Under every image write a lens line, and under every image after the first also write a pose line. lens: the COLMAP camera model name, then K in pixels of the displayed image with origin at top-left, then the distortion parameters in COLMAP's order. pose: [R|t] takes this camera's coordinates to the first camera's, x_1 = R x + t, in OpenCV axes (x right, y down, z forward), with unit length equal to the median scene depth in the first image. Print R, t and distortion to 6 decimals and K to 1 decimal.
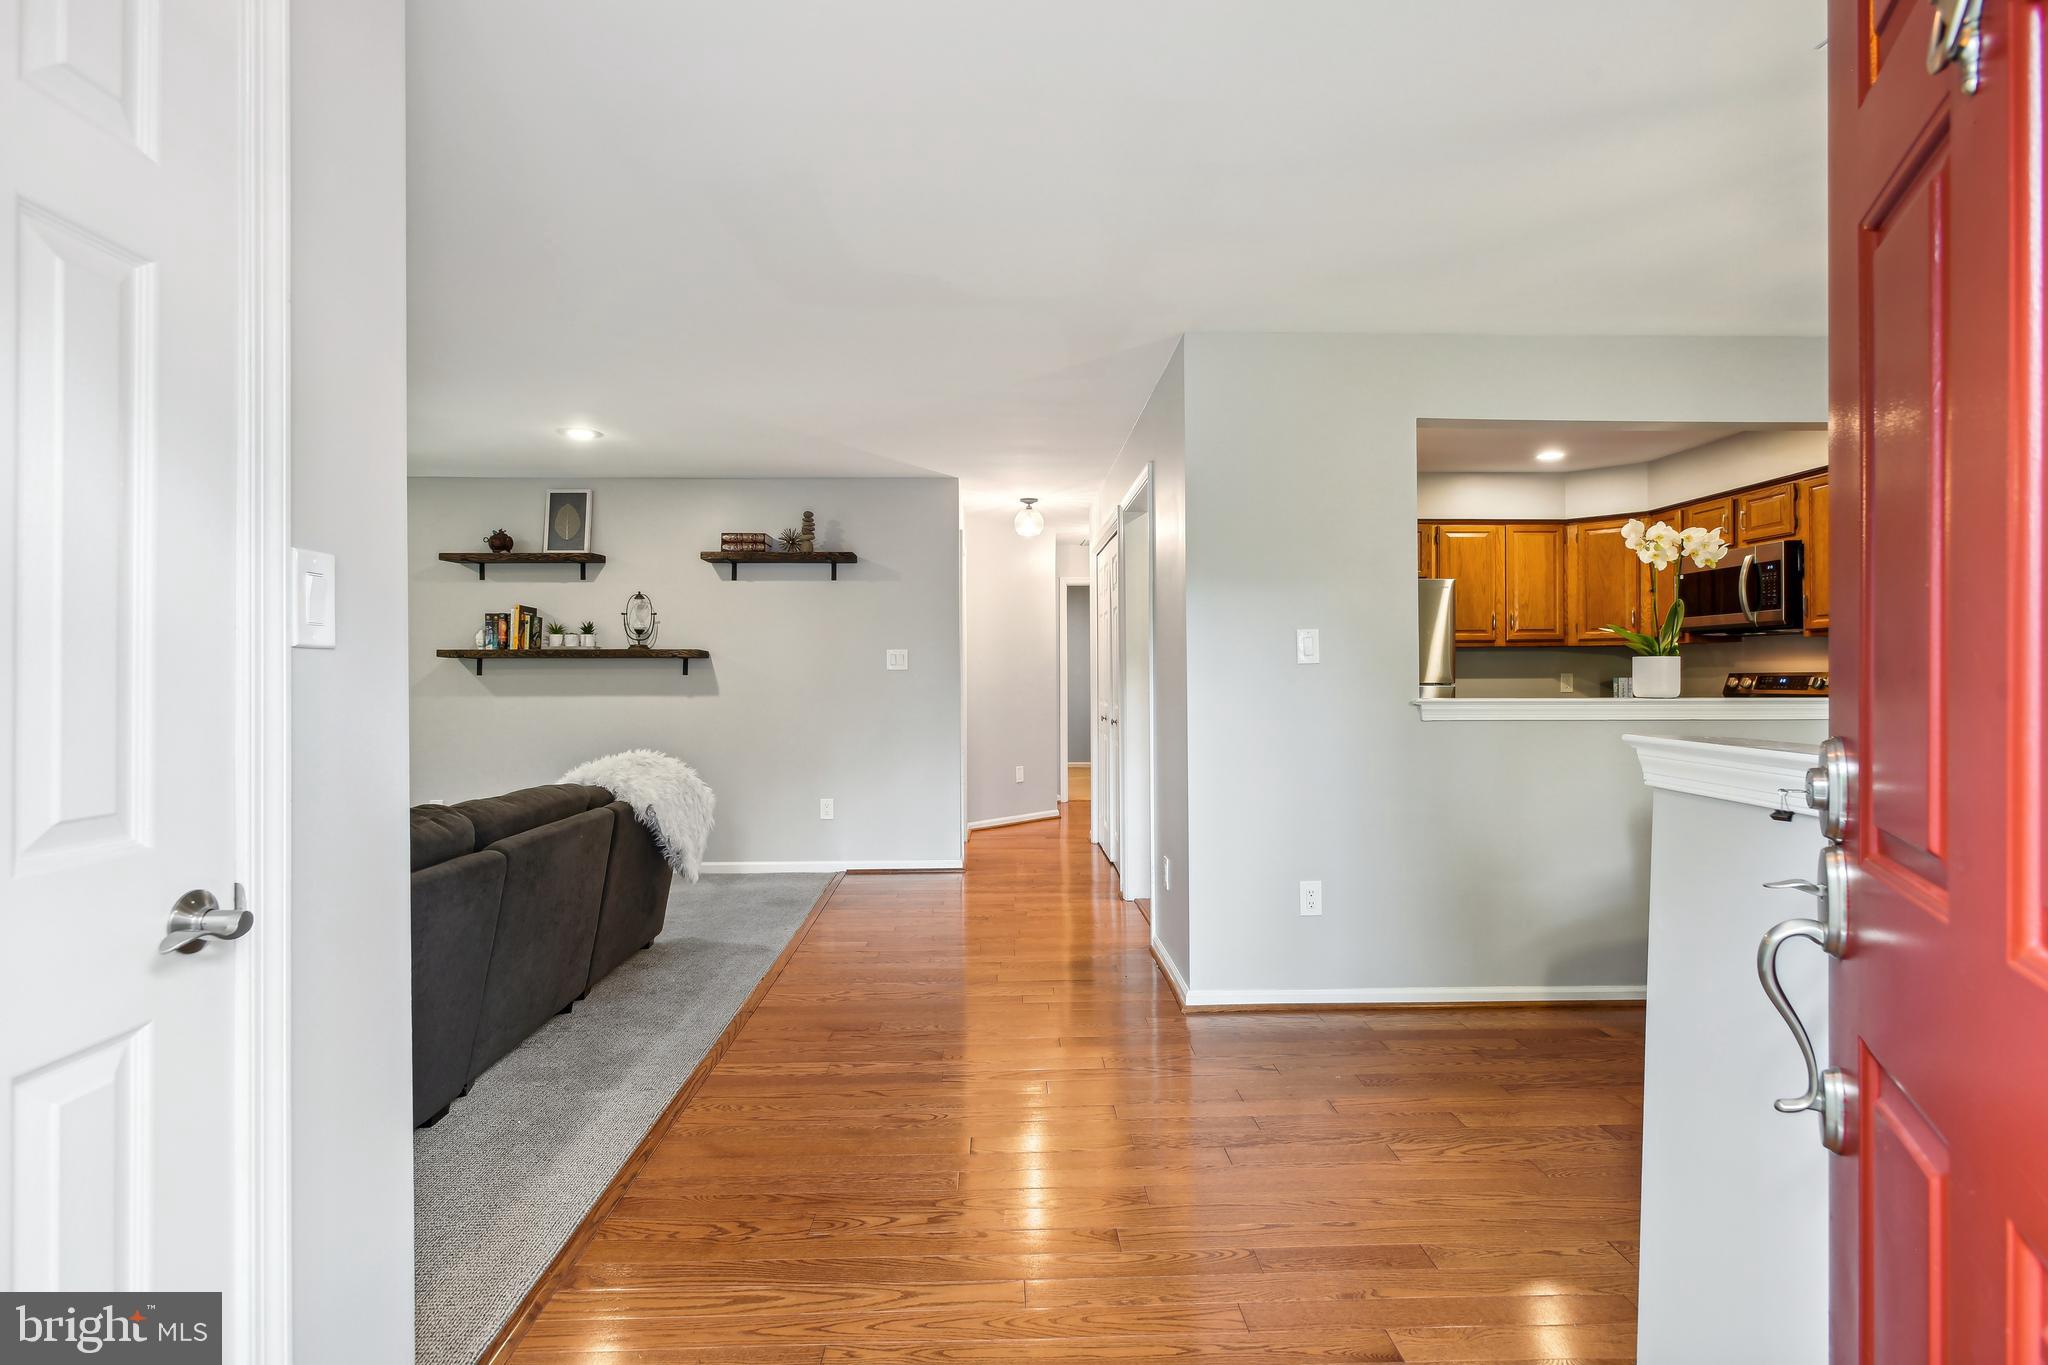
lens RADIAL K [[982.6, 0, 1028.2], [0, 982.6, 675.7], [0, 0, 1]] dist [-0.002321, -0.000130]
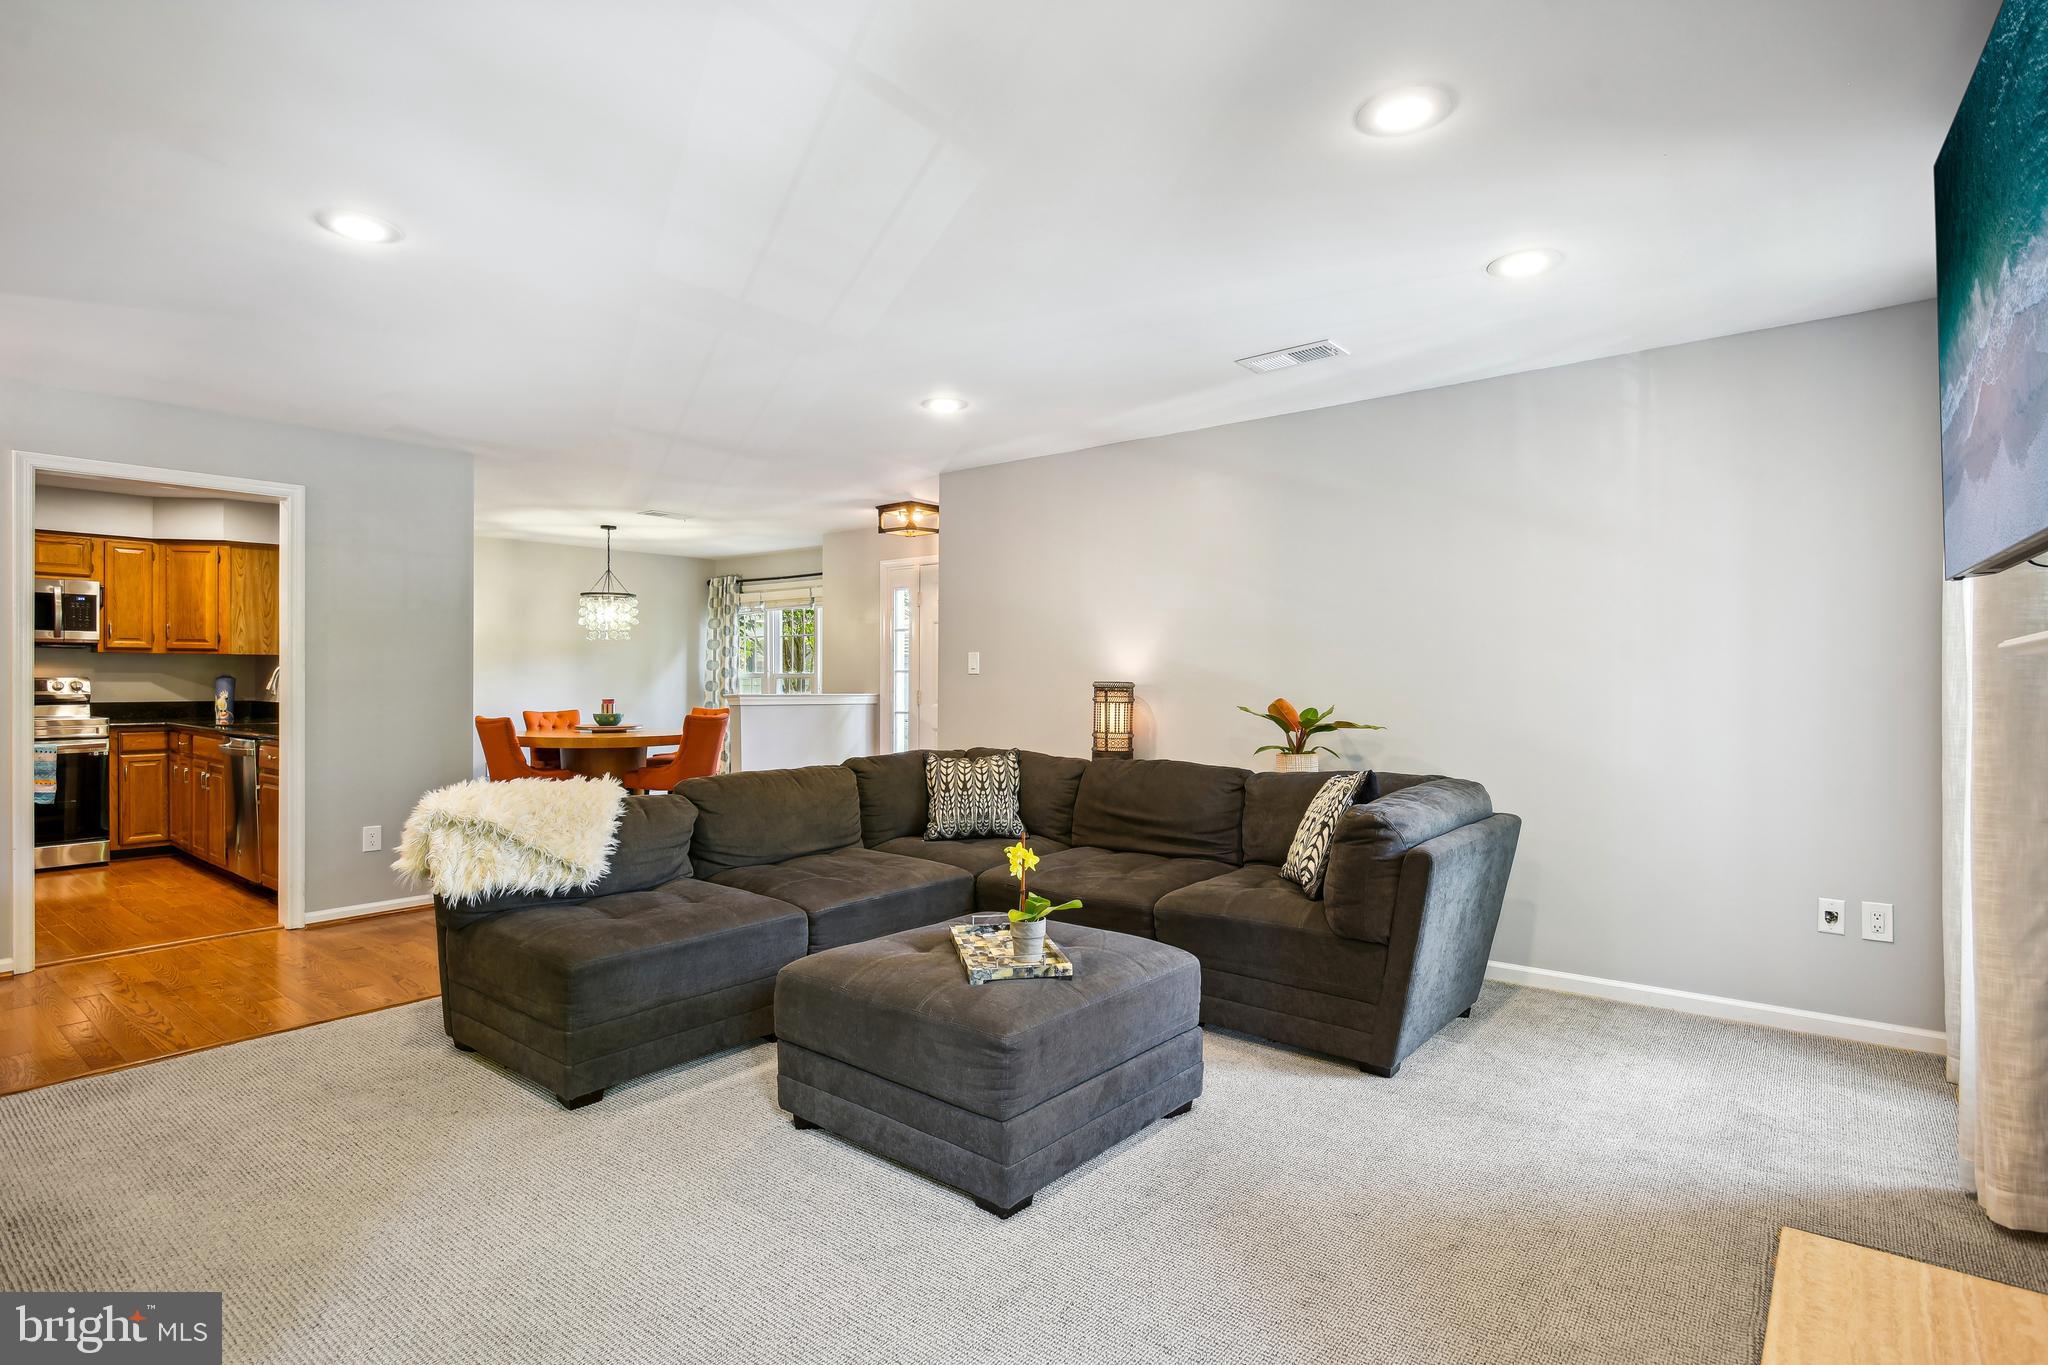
lens RADIAL K [[1030.1, 0, 1019.8], [0, 1030.1, 680.7], [0, 0, 1]] dist [0.003005, 0.001343]
pose [[-0.760217, -0.000908, 0.649668, -0.907246], [-0.001429, 0.999999, -0.000275, -0.000836], [-0.649667, -0.001137, -0.760218, 0.982494]]
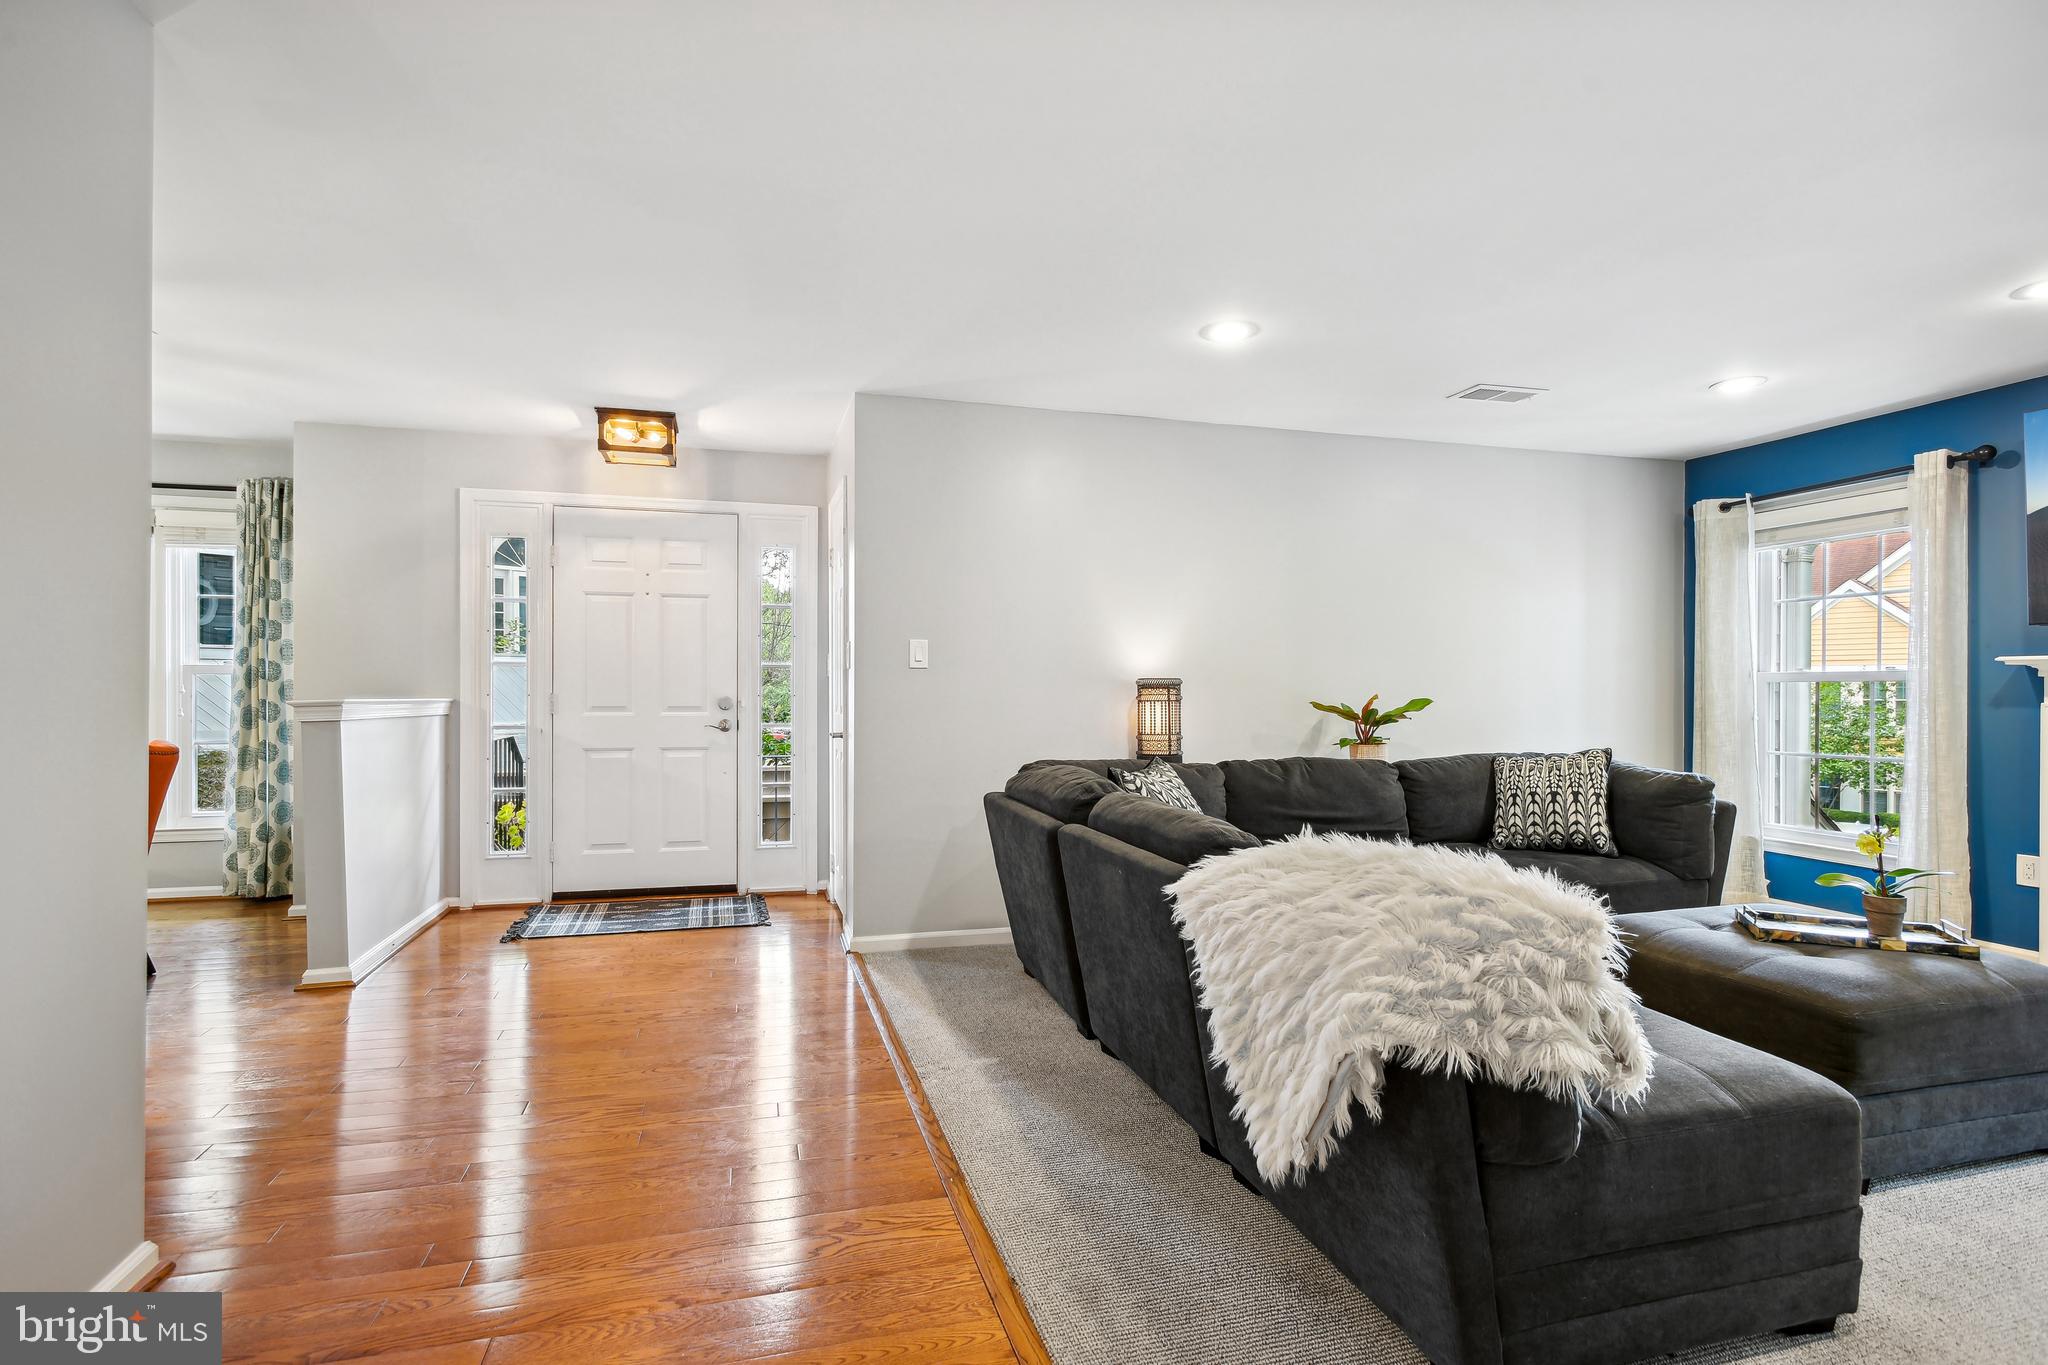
lens RADIAL K [[974.5, 0, 1019.7], [0, 974.5, 695.0], [0, 0, 1]] dist [-0.004138, 0.001183]
pose [[-0.967478, 0.000321, -0.252955, -0.107885], [-0.000687, 0.999992, 0.003896, 0.009542], [0.252955, 0.003943, -0.967470, 0.969429]]
